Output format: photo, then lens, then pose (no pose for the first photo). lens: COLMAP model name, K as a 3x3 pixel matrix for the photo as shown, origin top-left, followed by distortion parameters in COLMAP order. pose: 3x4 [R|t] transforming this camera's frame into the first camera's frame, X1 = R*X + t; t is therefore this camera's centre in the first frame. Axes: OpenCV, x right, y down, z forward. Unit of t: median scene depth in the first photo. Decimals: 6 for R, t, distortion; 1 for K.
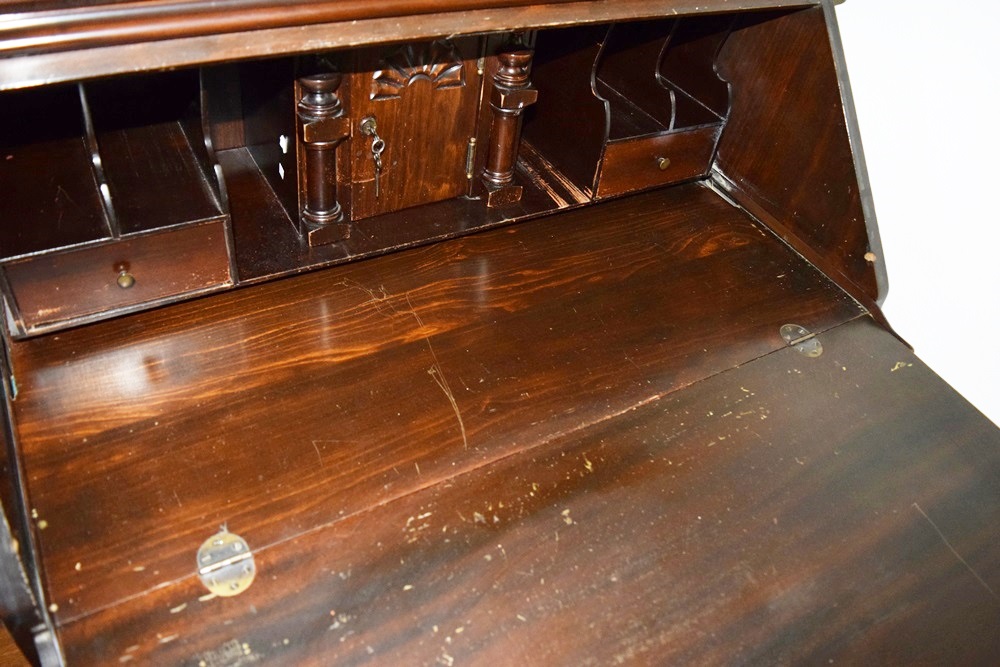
lens RADIAL K [[778.0, 0, 497.6], [0, 778.0, 338.7], [0, 0, 1]] dist [-0.085360, 0.001813]
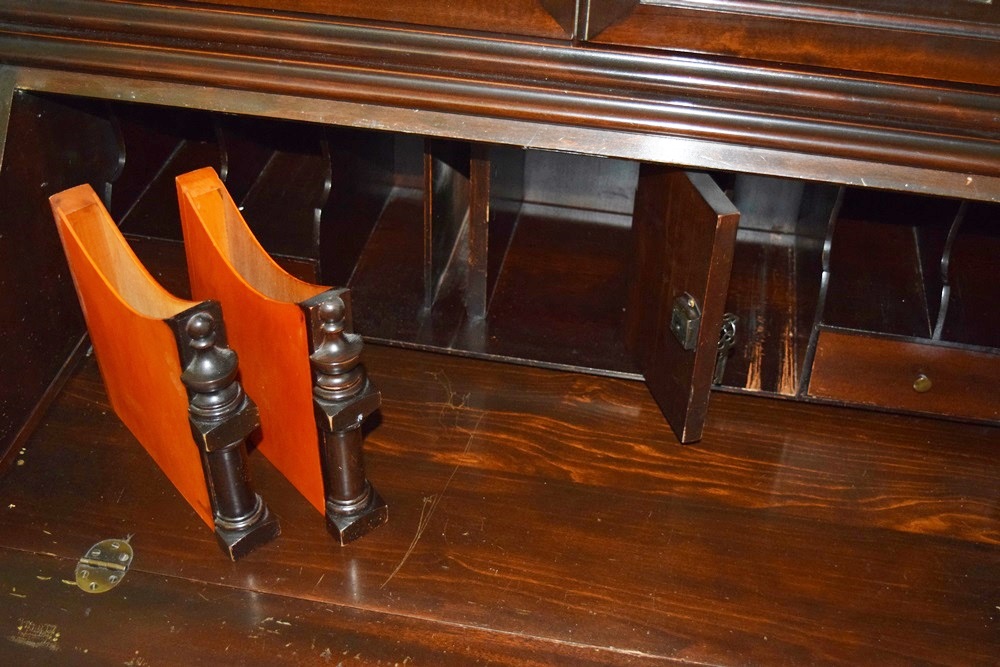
lens RADIAL K [[1219.2, 0, 491.4], [0, 1219.2, 329.1], [0, 0, 1]] dist [-0.055868, 0.000000]
pose [[0.754514, 0.325867, -0.569665, 0.600592], [-0.390633, 0.920501, 0.009168, -0.153088], [0.527365, 0.215613, 0.821826, -0.101038]]
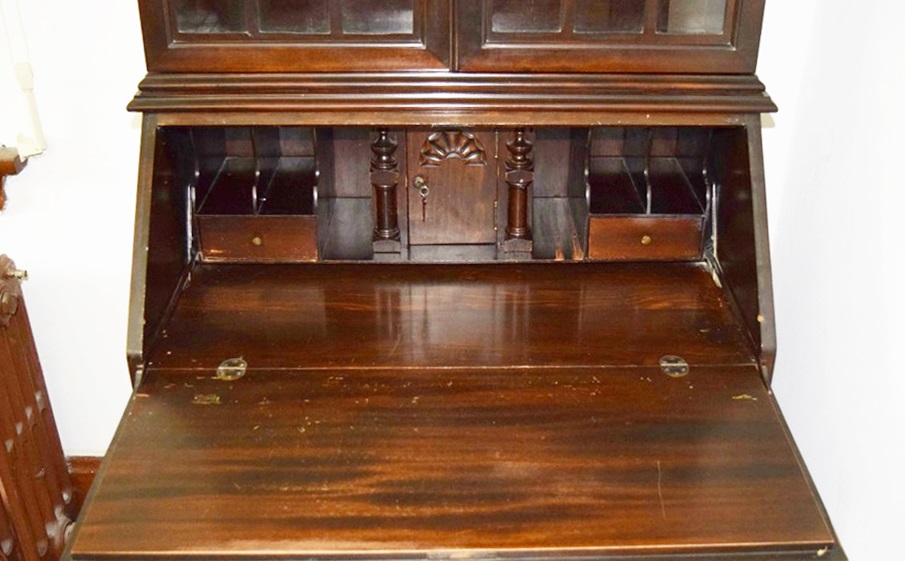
lens RADIAL K [[1028.2, 0, 457.9], [0, 1028.2, 281.5], [0, 0, 1]] dist [-0.109246, 0.000000]
pose [[0.863868, 0.125553, -0.487819, 0.911817], [-0.258255, 0.941866, -0.214924, 0.335053], [0.432476, 0.311648, 0.846073, -0.660244]]
